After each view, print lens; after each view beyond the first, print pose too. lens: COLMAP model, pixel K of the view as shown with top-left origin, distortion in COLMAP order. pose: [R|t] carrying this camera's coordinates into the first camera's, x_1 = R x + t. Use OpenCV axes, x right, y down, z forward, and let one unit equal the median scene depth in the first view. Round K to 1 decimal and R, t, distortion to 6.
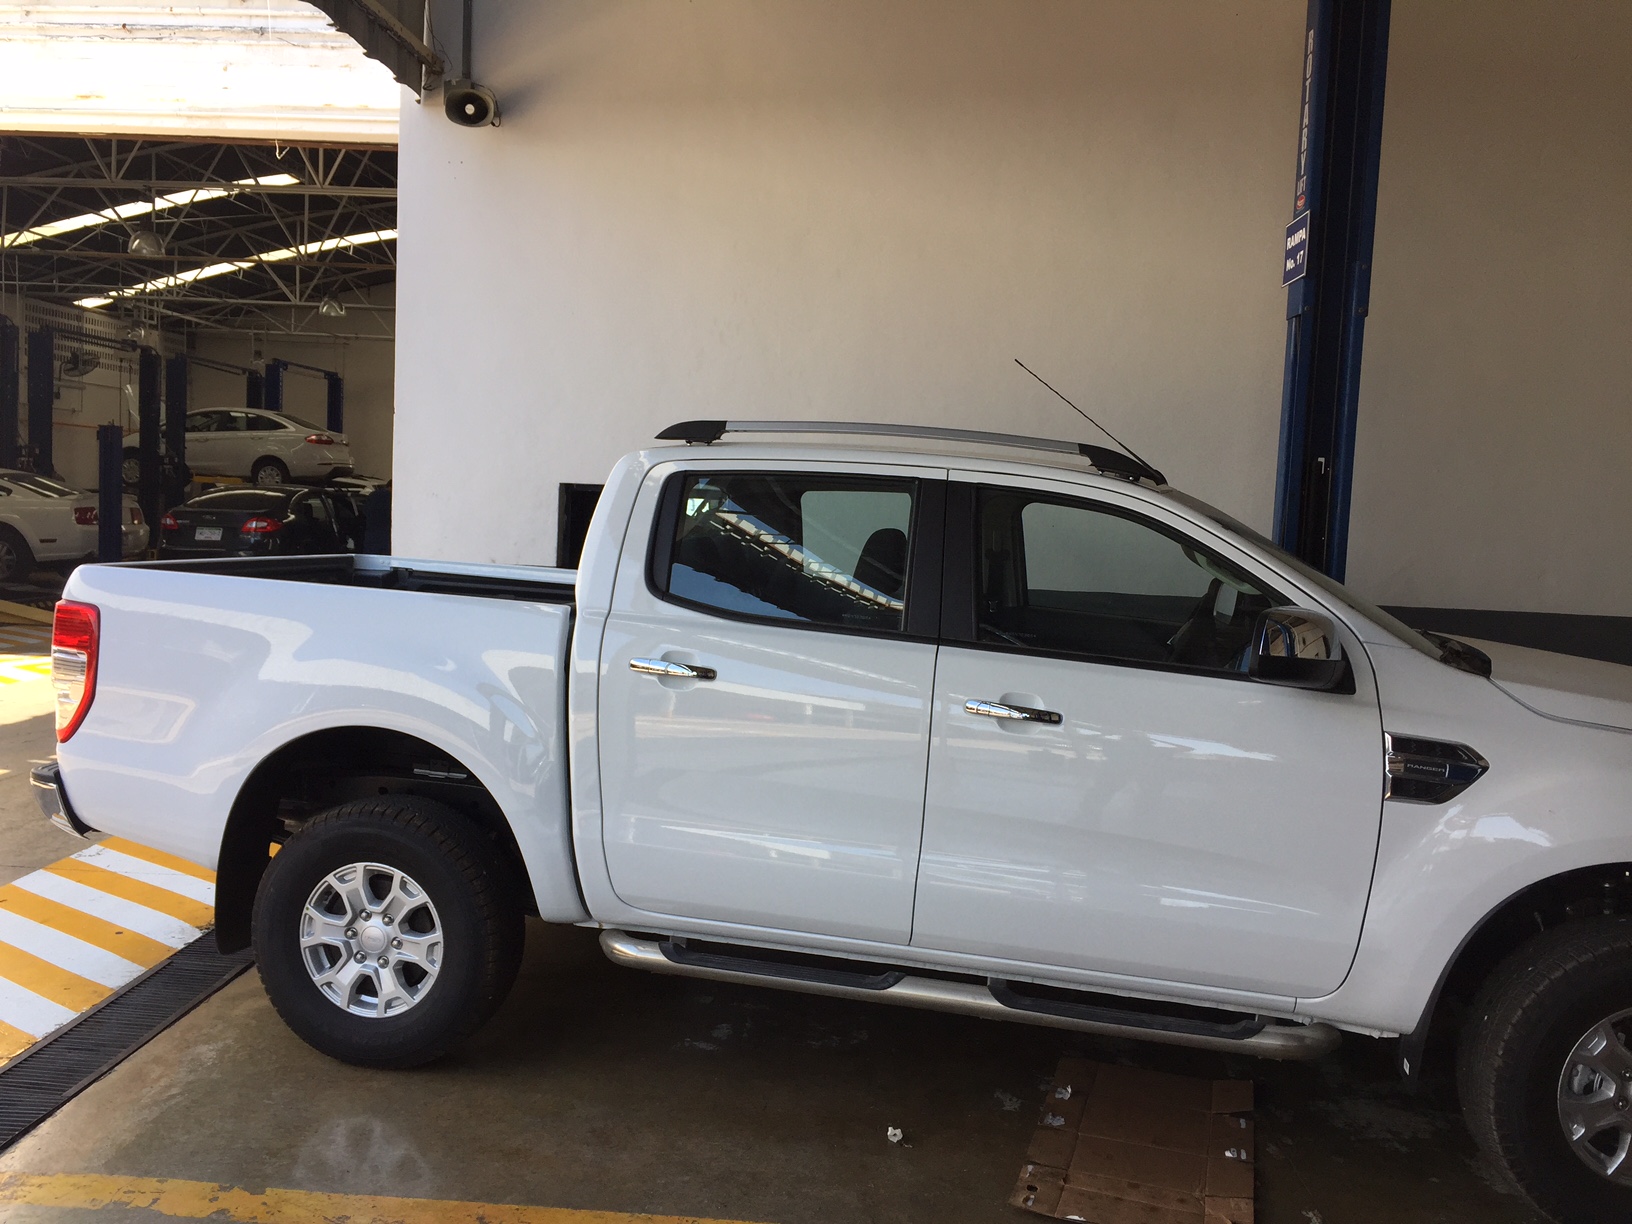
lens RADIAL K [[1420.6, 0, 812.8], [0, 1420.6, 616.6], [0, 0, 1]] dist [0.059113, -0.096472]
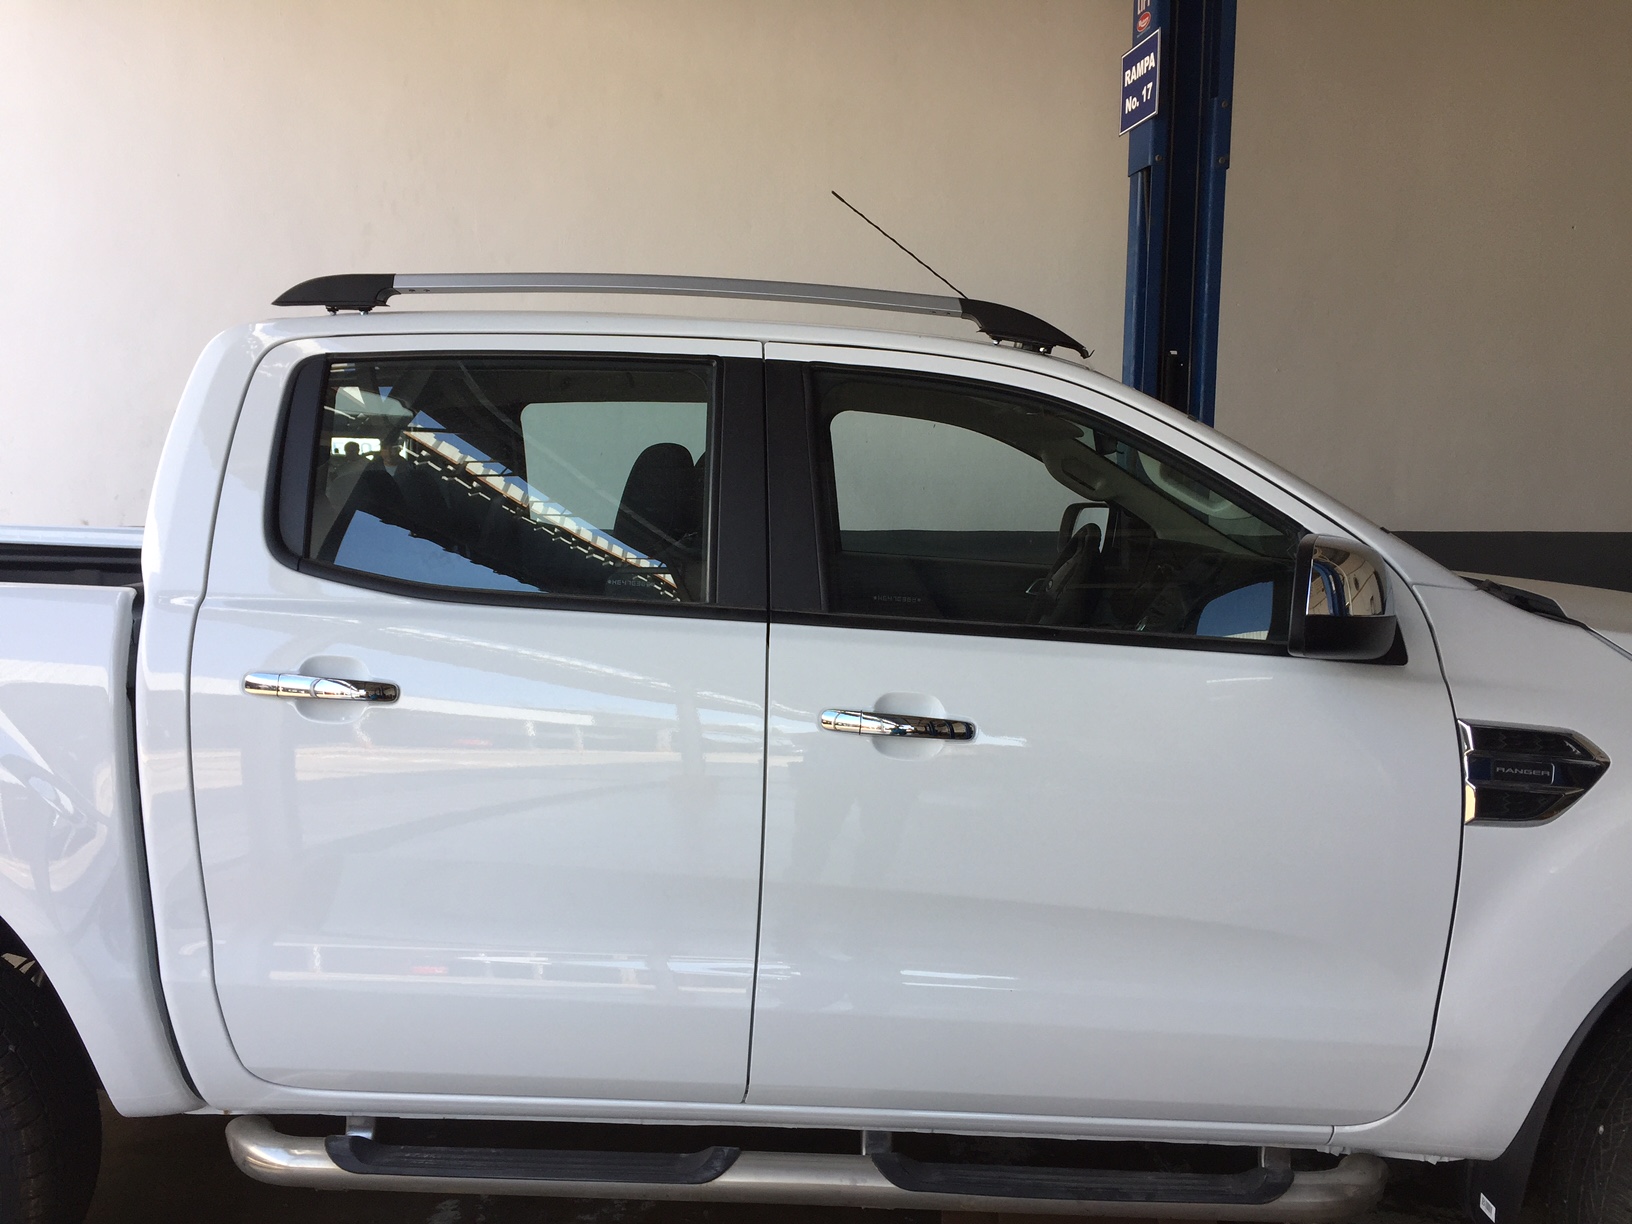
lens RADIAL K [[1420.6, 0, 811.8], [0, 1420.6, 607.6], [0, 0, 1]] dist [0.059113, -0.096472]
pose [[0.977909, -0.053117, 0.202171, -0.016970], [0.047295, 0.998318, 0.033527, -0.005843], [-0.203612, -0.023224, 0.978776, 0.359160]]
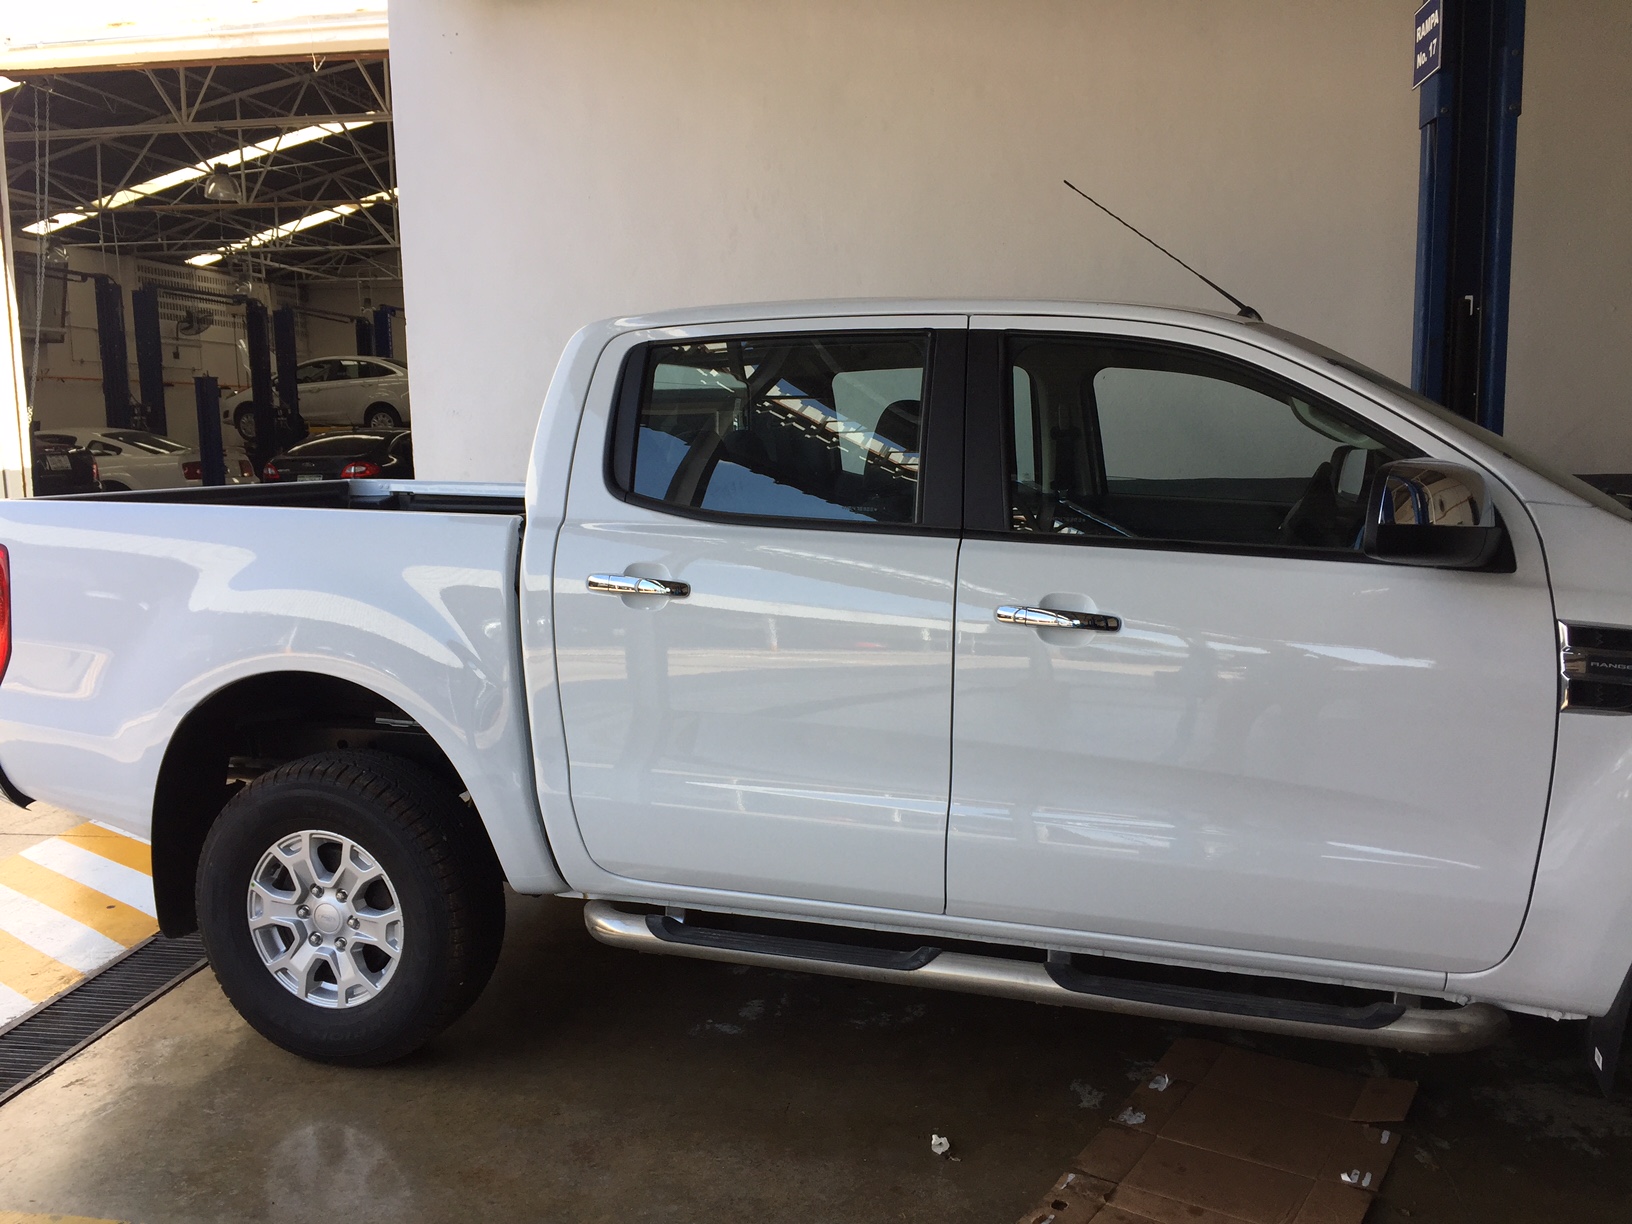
lens RADIAL K [[1420.6, 0, 814.7], [0, 1420.6, 609.4], [0, 0, 1]] dist [0.059113, -0.096472]
pose [[0.994047, -0.046562, -0.098497, 0.076354], [0.051114, 0.997714, 0.044212, 0.018891], [0.096213, -0.048983, 0.994155, 0.190137]]
